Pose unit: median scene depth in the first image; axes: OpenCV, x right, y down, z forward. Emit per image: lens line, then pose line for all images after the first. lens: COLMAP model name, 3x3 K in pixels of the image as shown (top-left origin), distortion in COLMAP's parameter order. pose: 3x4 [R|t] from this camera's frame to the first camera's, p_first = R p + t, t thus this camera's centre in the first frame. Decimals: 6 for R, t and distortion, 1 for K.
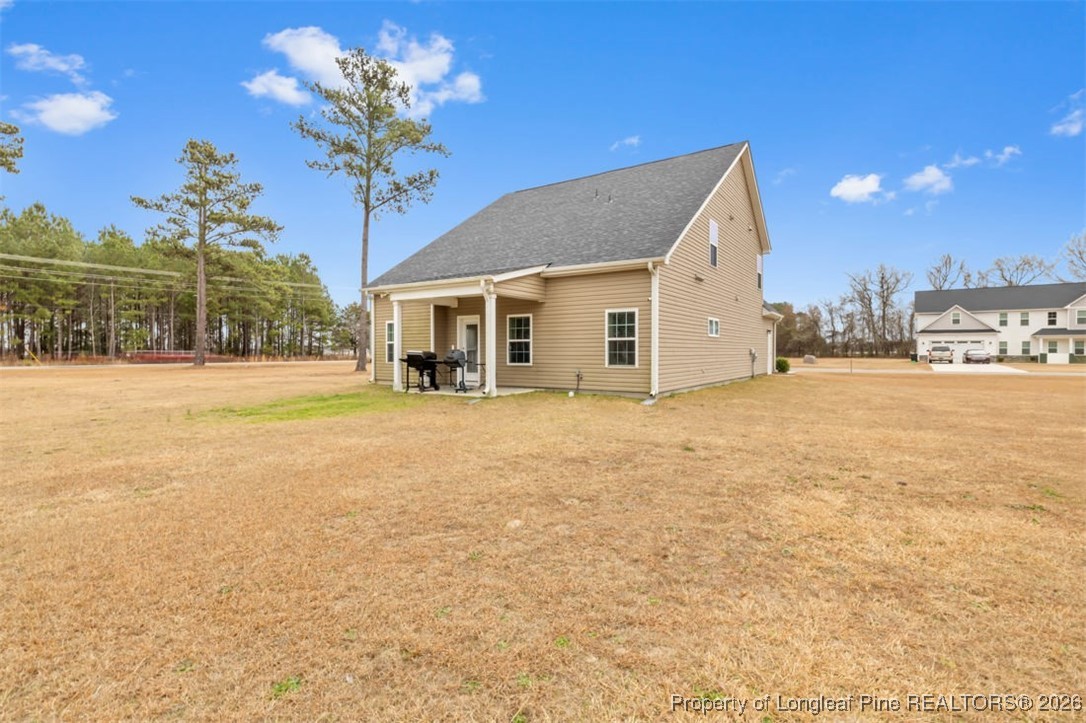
lens RADIAL K [[526.6, 0, 547.8], [0, 526.6, 358.0], [0, 0, 1]] dist [-0.002801, -0.000072]
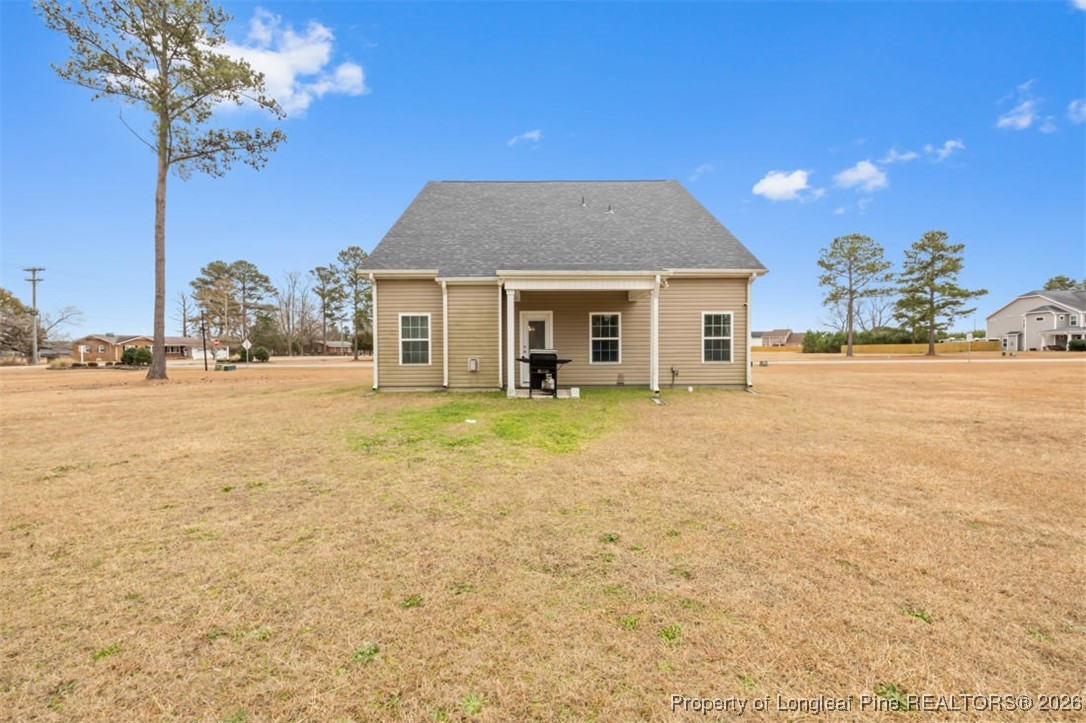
lens RADIAL K [[467.6, 0, 540.5], [0, 467.6, 361.4], [0, 0, 1]] dist [0.001684, 0.000034]
pose [[0.816322, -0.016862, 0.577351, -0.666655], [0.012148, 0.999854, 0.012026, -0.002640], [-0.577470, -0.002804, 0.816407, 0.355214]]
